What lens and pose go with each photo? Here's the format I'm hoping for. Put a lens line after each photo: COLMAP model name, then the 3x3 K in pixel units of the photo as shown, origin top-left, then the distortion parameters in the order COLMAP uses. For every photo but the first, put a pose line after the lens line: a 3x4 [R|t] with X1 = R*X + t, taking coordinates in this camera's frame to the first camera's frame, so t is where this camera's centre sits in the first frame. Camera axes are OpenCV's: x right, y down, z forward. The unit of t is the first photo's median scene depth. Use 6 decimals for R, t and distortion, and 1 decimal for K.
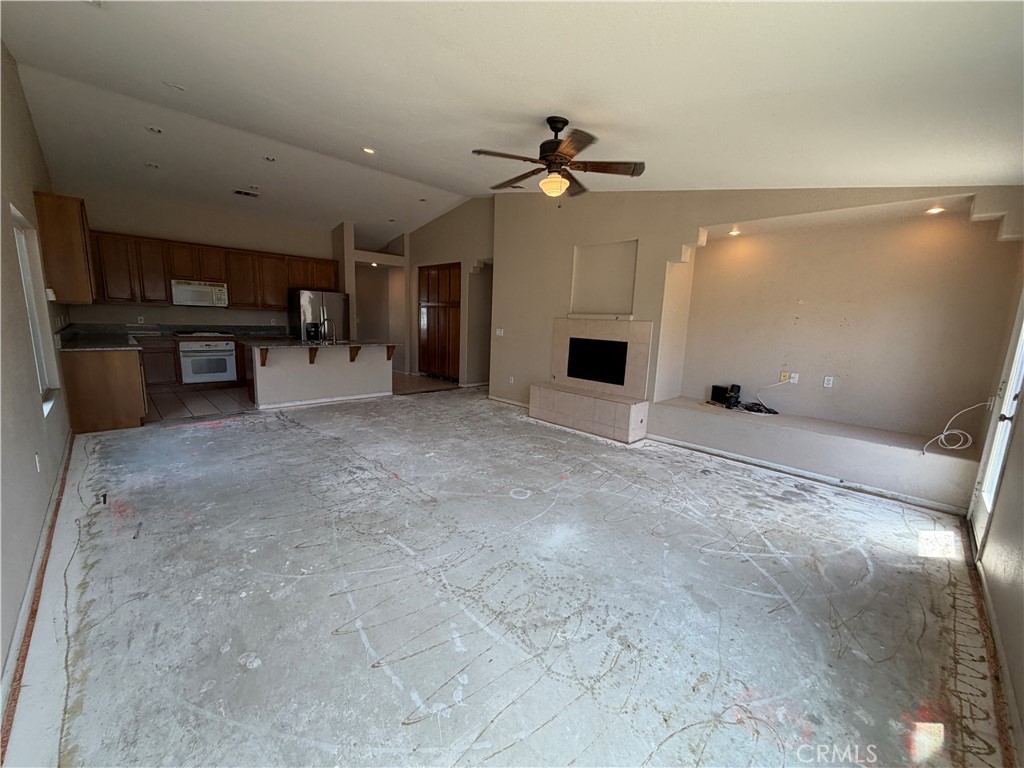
lens RADIAL K [[406.1, 0, 508.5], [0, 406.1, 383.8], [0, 0, 1]] dist [-0.000010, -0.000132]
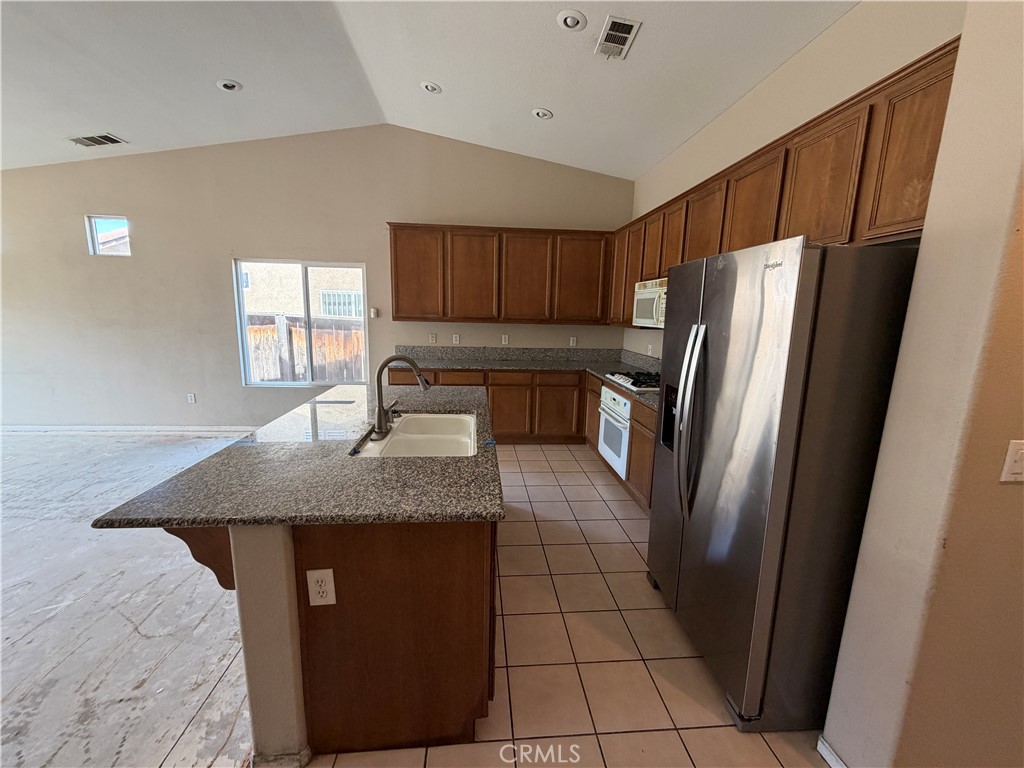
lens RADIAL K [[406.1, 0, 508.2], [0, 406.1, 383.9], [0, 0, 1]] dist [-0.000010, -0.000132]
pose [[-0.640445, 0.082188, -0.763593, -0.345051], [-0.167652, 0.955317, 0.243438, -0.307621], [0.749482, 0.283927, -0.598049, 1.700039]]
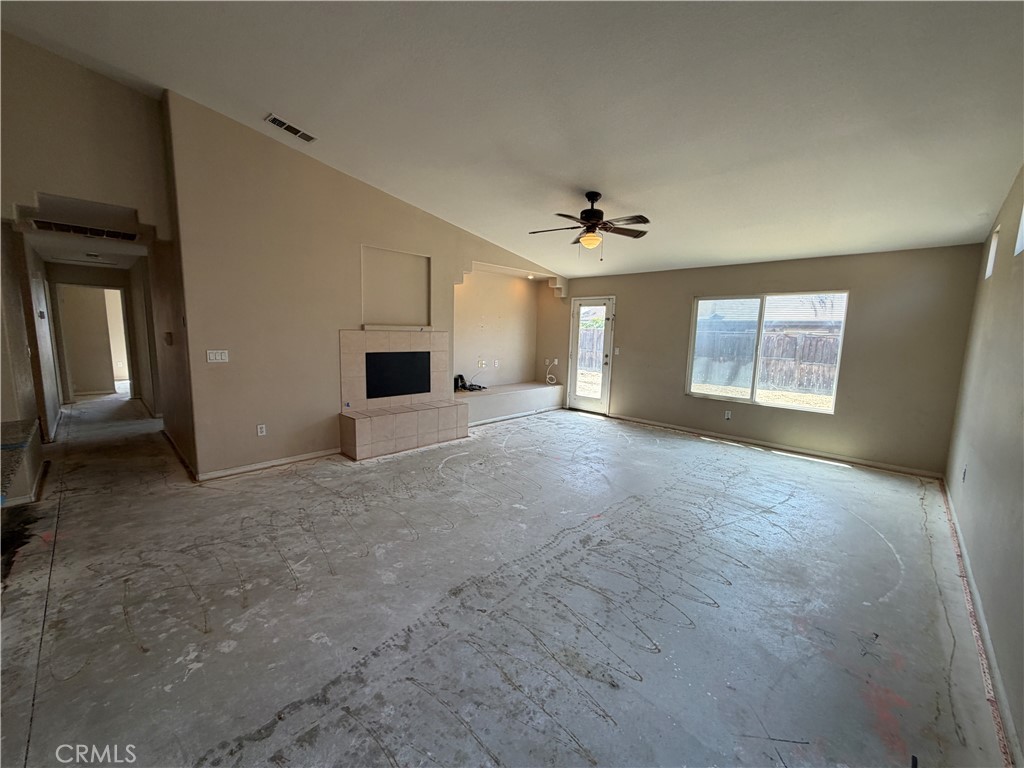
lens RADIAL K [[406.1, 0, 509.7], [0, 406.1, 385.6], [0, 0, 1]] dist [-0.000010, -0.000132]
pose [[-0.025618, -0.173127, 0.984566, -0.835244], [0.135130, 0.975250, 0.175005, -0.185334], [-0.990497, 0.137528, -0.001589, 0.855147]]
